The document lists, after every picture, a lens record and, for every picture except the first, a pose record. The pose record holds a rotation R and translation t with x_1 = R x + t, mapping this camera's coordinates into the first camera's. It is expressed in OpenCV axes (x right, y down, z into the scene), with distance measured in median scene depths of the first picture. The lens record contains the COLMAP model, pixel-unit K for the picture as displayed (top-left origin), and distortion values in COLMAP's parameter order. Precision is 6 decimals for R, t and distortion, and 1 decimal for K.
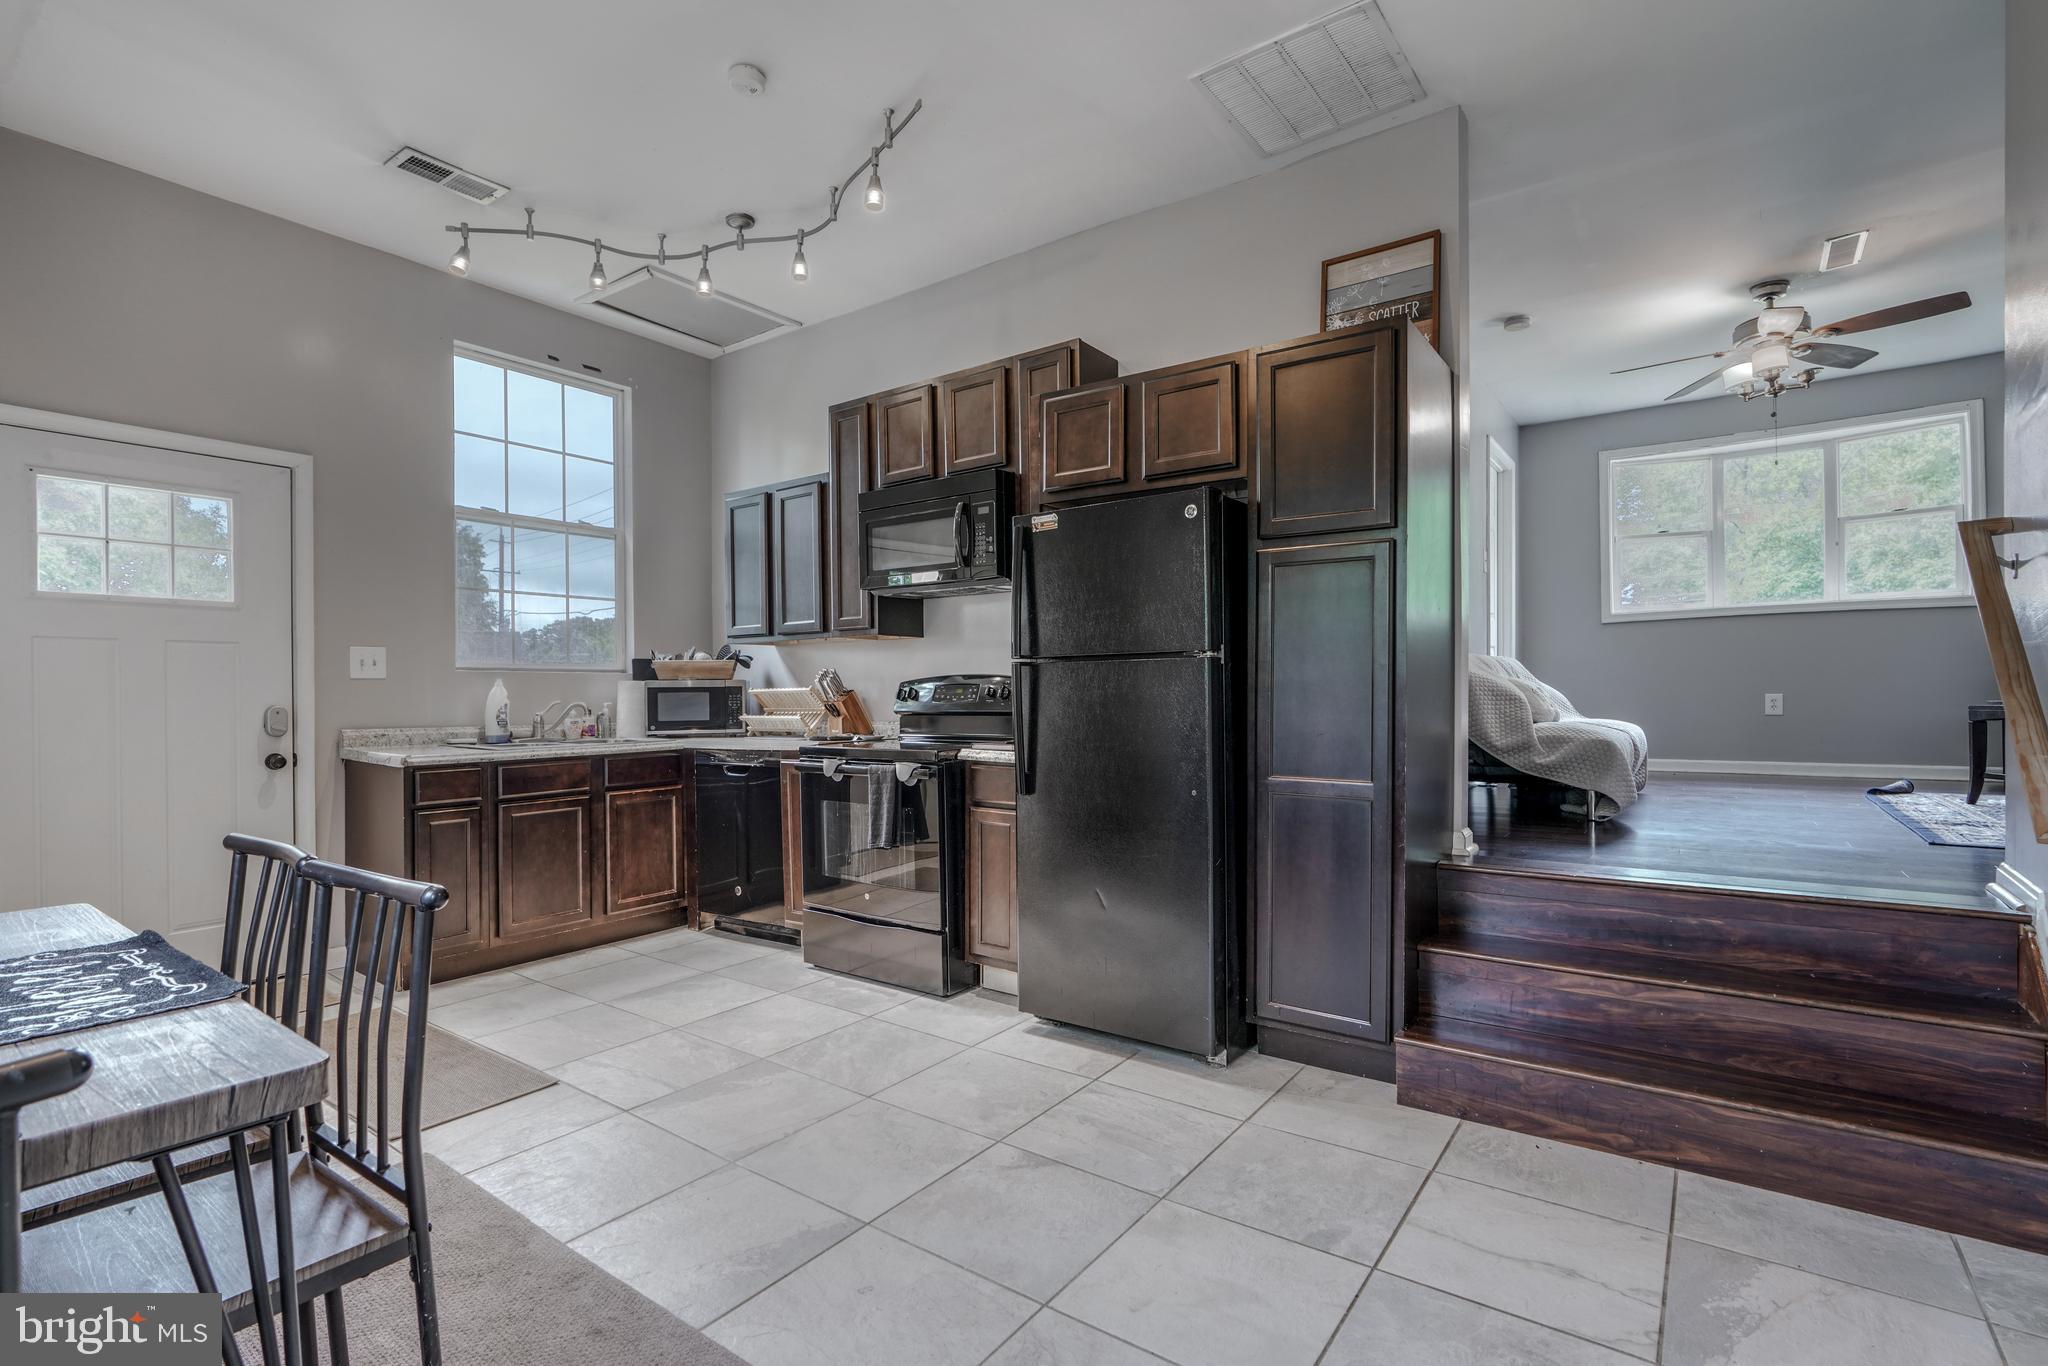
lens RADIAL K [[957.4, 0, 1019.1], [0, 957.4, 693.7], [0, 0, 1]] dist [-0.013801, 0.007350]
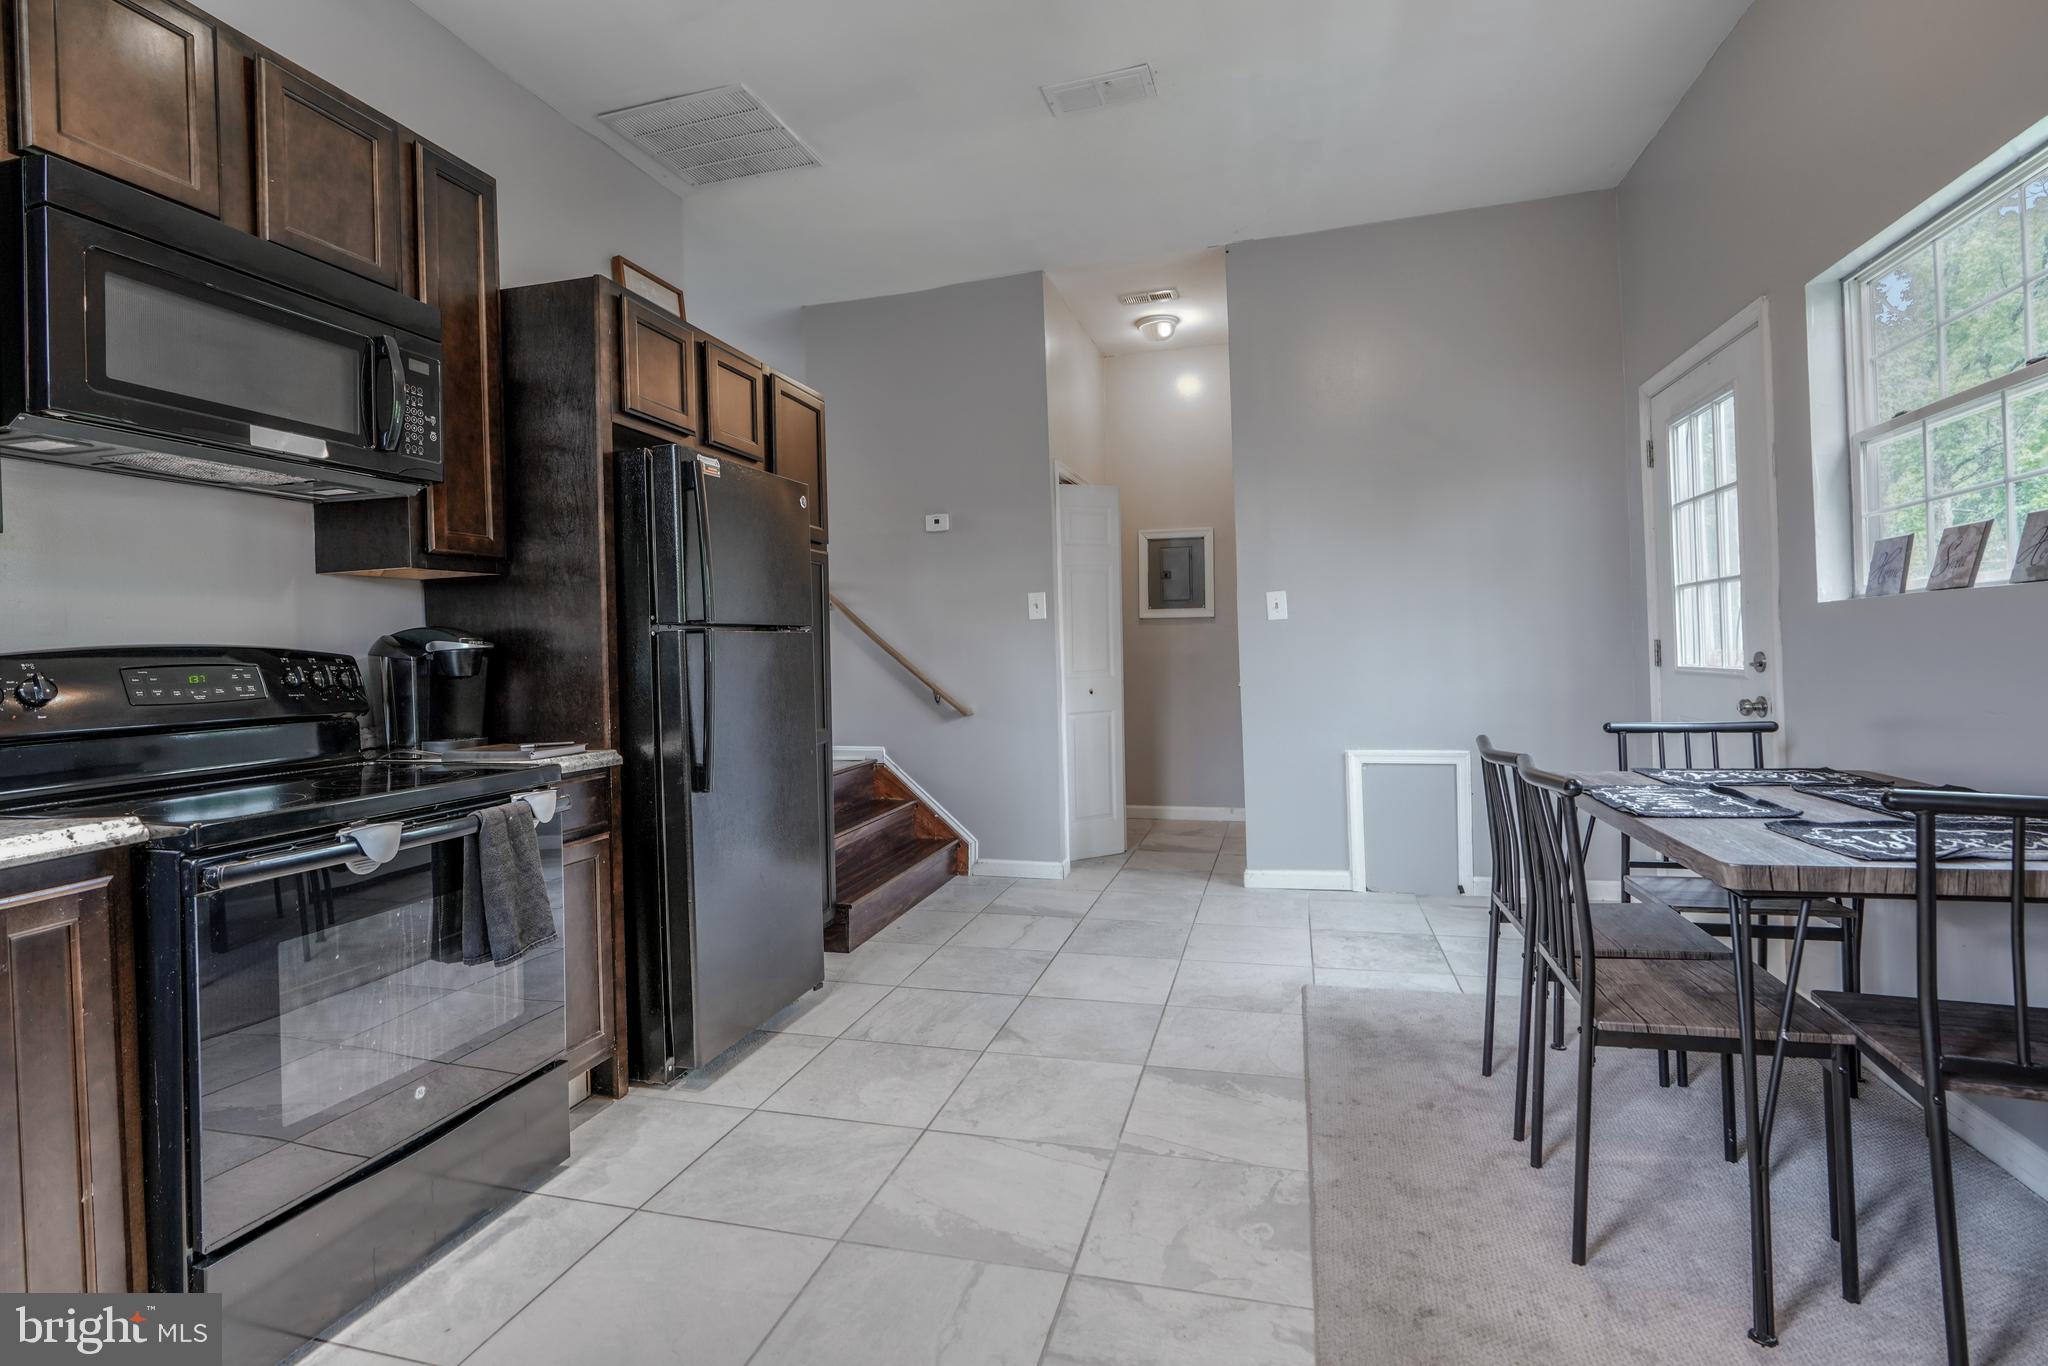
lens RADIAL K [[955.6, 0, 1018.8], [0, 955.6, 648.1], [0, 0, 1]] dist [-0.000952, 0.000207]
pose [[-0.351228, 0.024757, 0.935963, -0.775925], [0.035789, 0.999275, -0.013002, 0.003632], [-0.935606, 0.028930, -0.351859, 0.939650]]
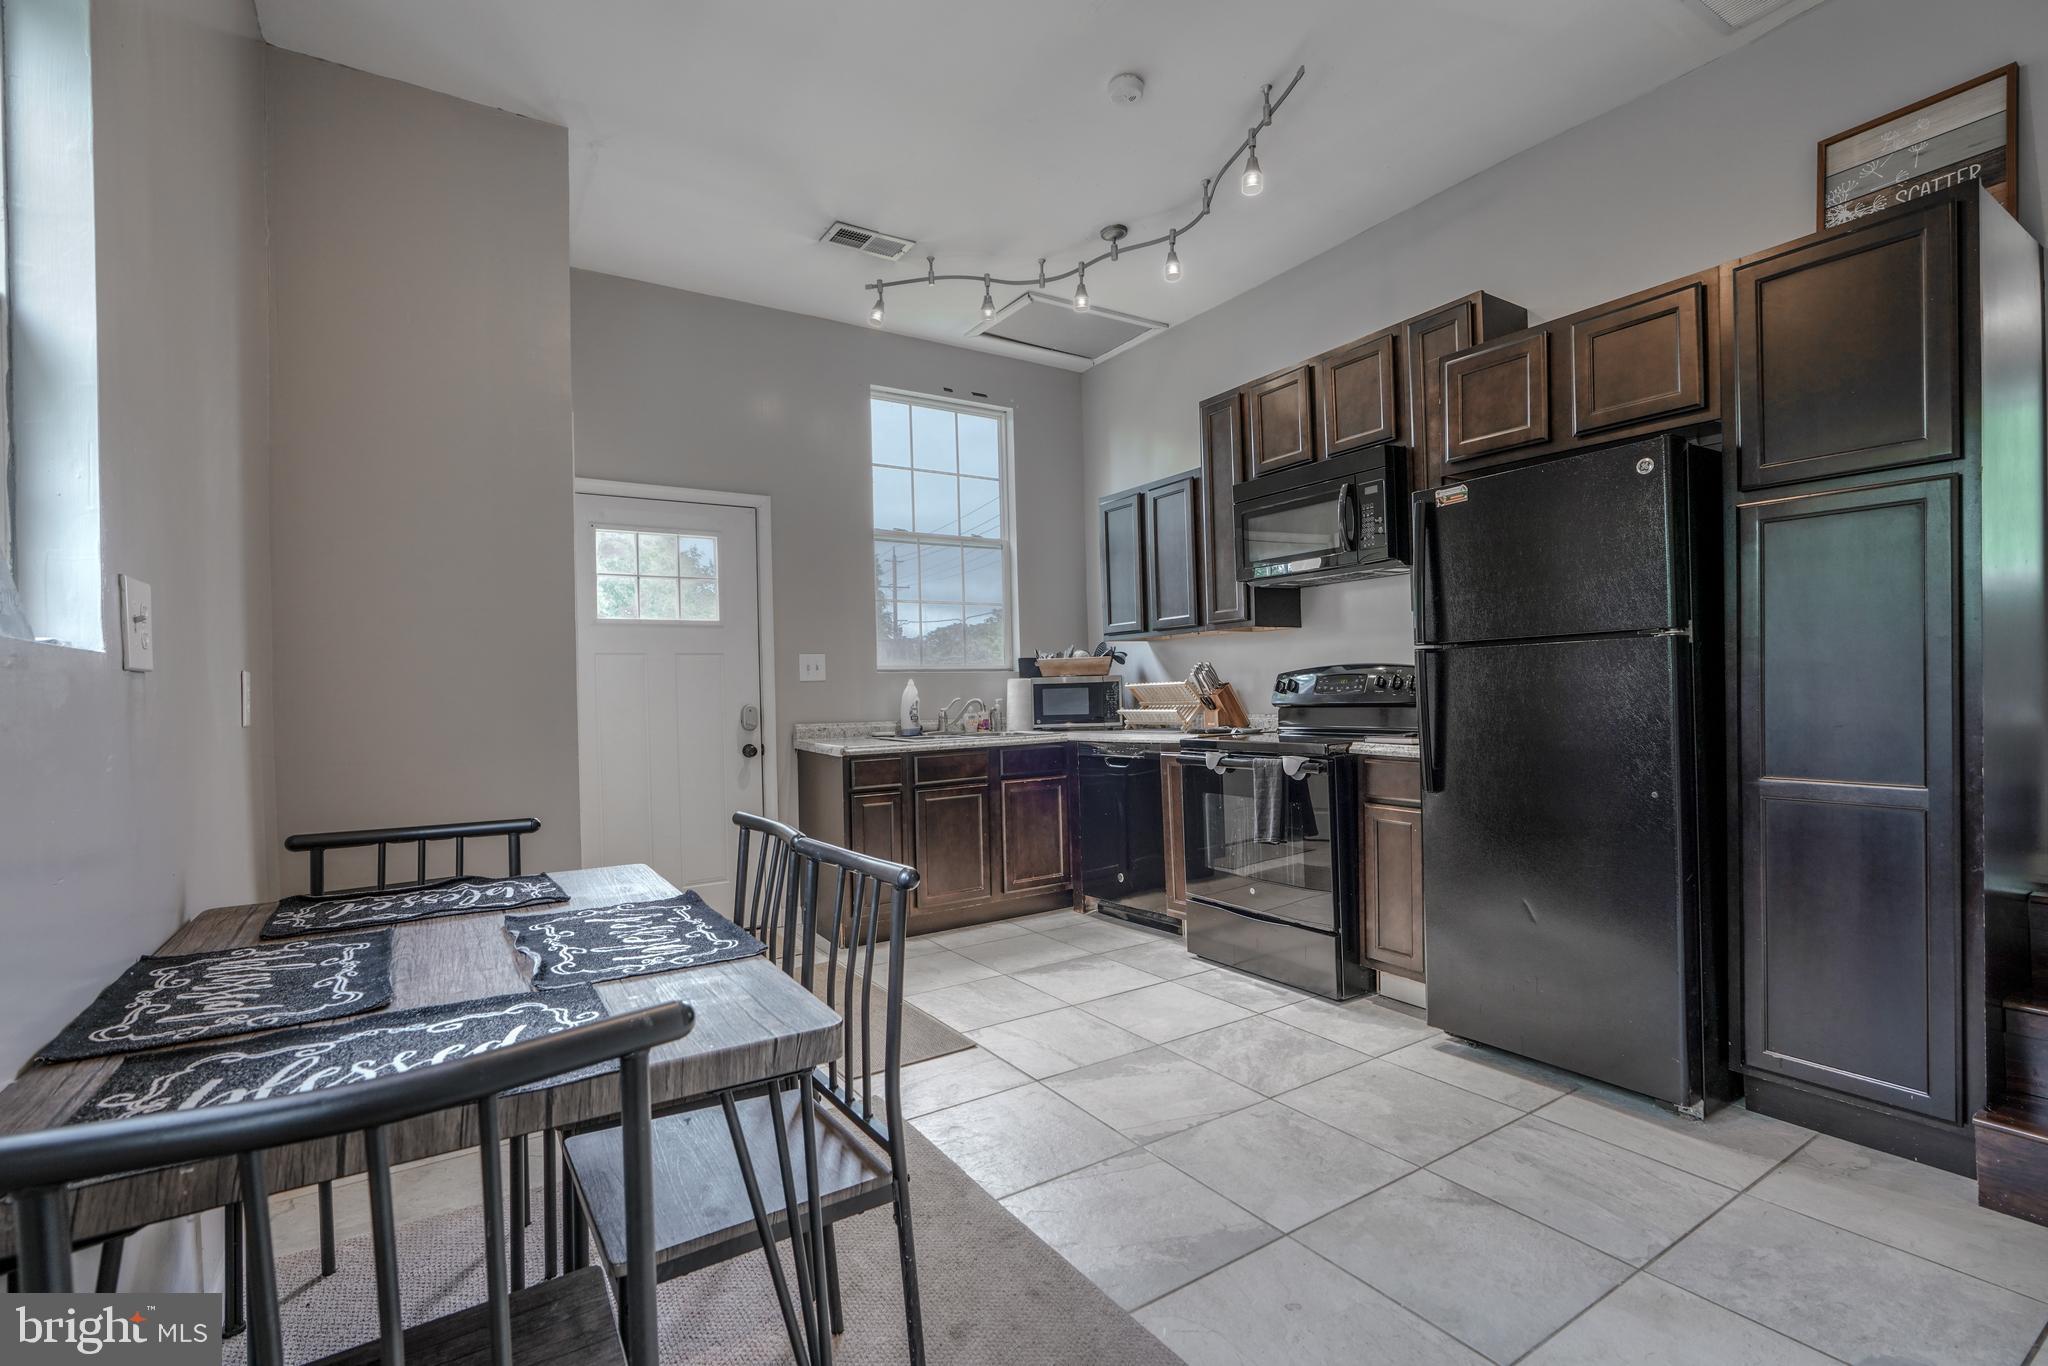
lens RADIAL K [[930.5, 0, 1018.0], [0, 930.5, 692.6], [0, 0, 1]] dist [-0.012348, 0.007173]
pose [[0.933600, -0.015292, -0.357991, -0.040249], [0.017281, 0.999848, 0.002357, 0.000227], [0.357900, -0.008387, 0.933722, 0.018518]]
